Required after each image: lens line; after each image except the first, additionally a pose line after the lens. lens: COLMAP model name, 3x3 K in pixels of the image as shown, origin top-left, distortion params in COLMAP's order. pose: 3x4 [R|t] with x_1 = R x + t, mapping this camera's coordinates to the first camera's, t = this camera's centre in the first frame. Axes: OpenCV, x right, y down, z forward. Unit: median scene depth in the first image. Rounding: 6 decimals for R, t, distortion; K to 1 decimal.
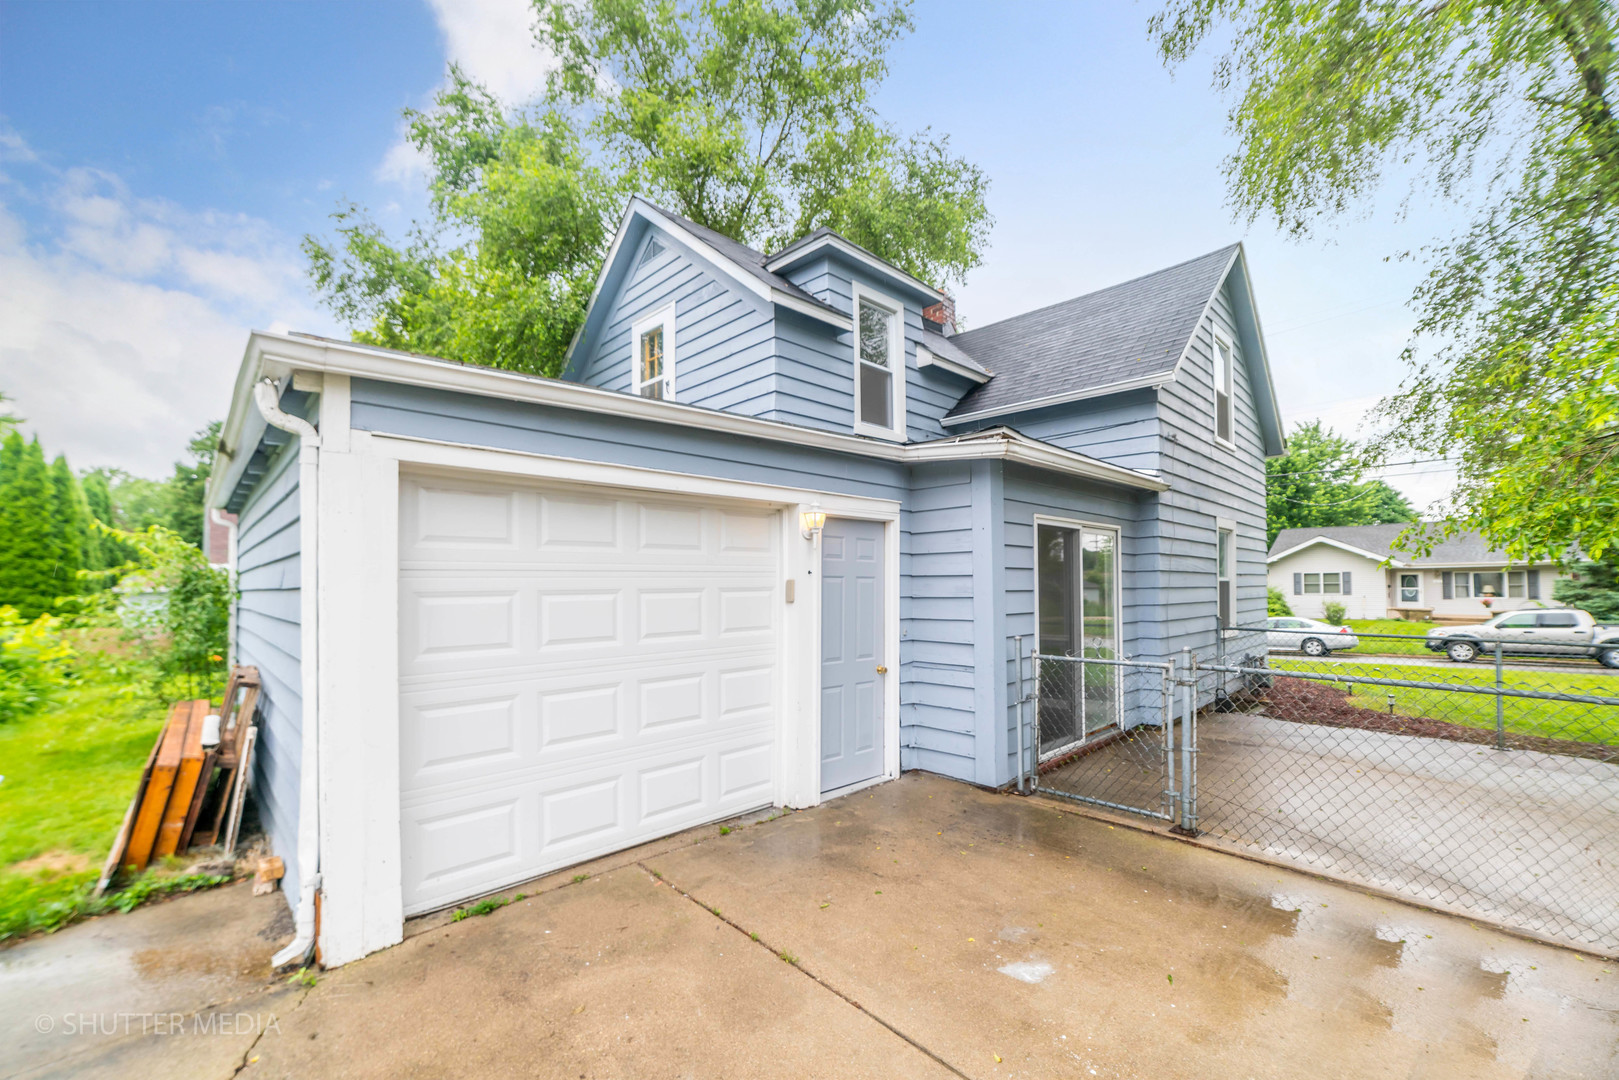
lens RADIAL K [[679.8, 0, 810.2], [0, 679.8, 588.3], [0, 0, 1]] dist [-0.038335, 0.015502]
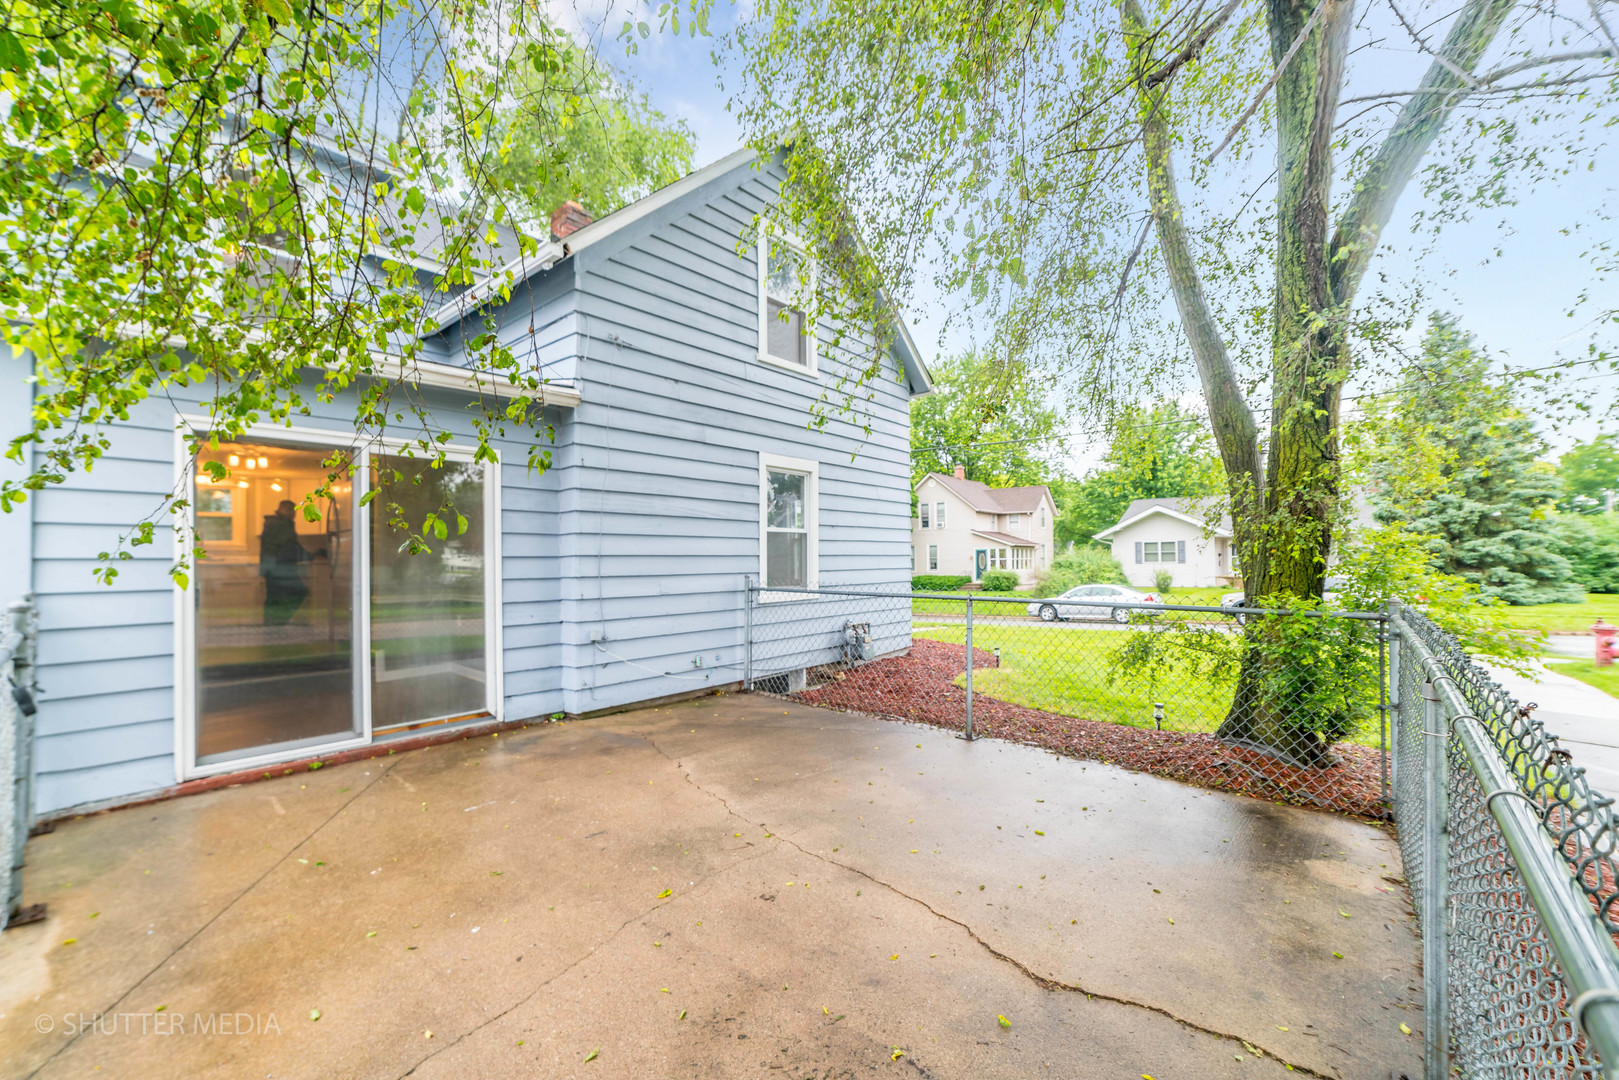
lens RADIAL K [[664.3, 0, 829.3], [0, 664.3, 561.0], [0, 0, 1]] dist [-0.009403, -0.000013]
pose [[0.994347, -0.003329, 0.106127, 0.176834], [0.003674, 0.999989, -0.003062, 0.008266], [-0.106115, 0.003435, 0.994348, 0.054920]]
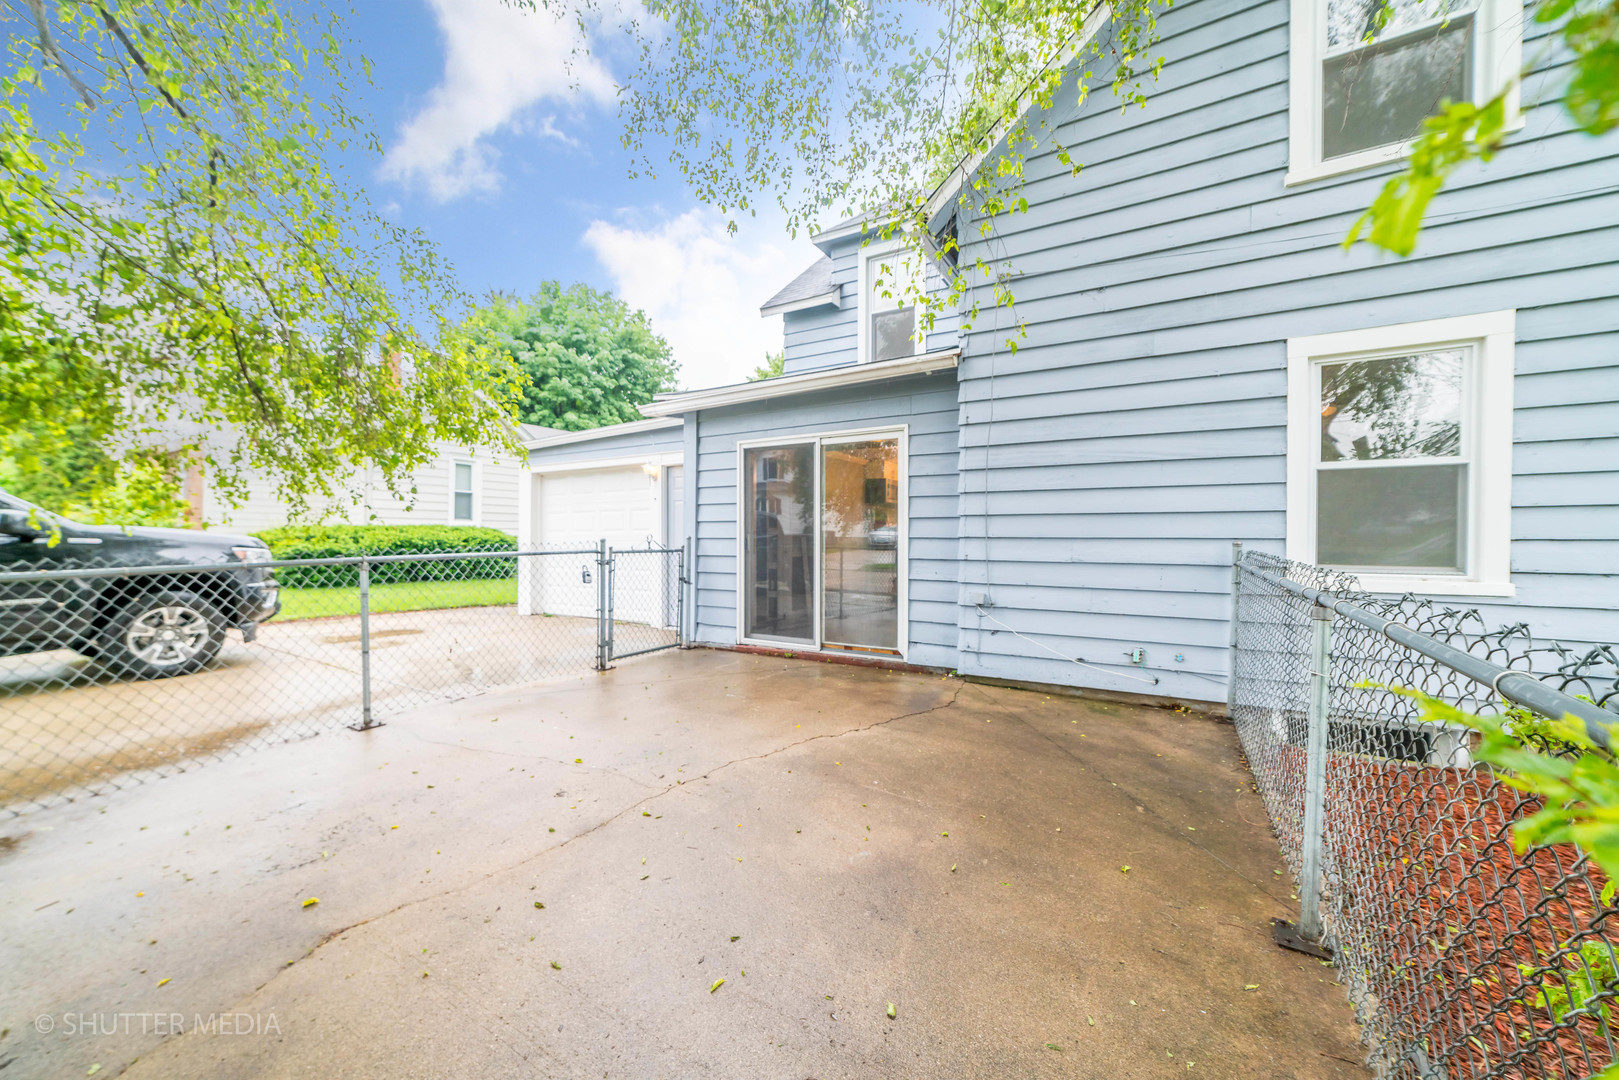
lens RADIAL K [[626.3, 0, 775.1], [0, 626.3, 548.8], [0, 0, 1]] dist [-0.035099, 0.013501]
pose [[0.236361, 0.023209, -0.971388, 0.281953], [-0.006258, 0.999730, 0.022363, 0.011552], [0.971645, 0.000793, 0.236442, 0.155042]]
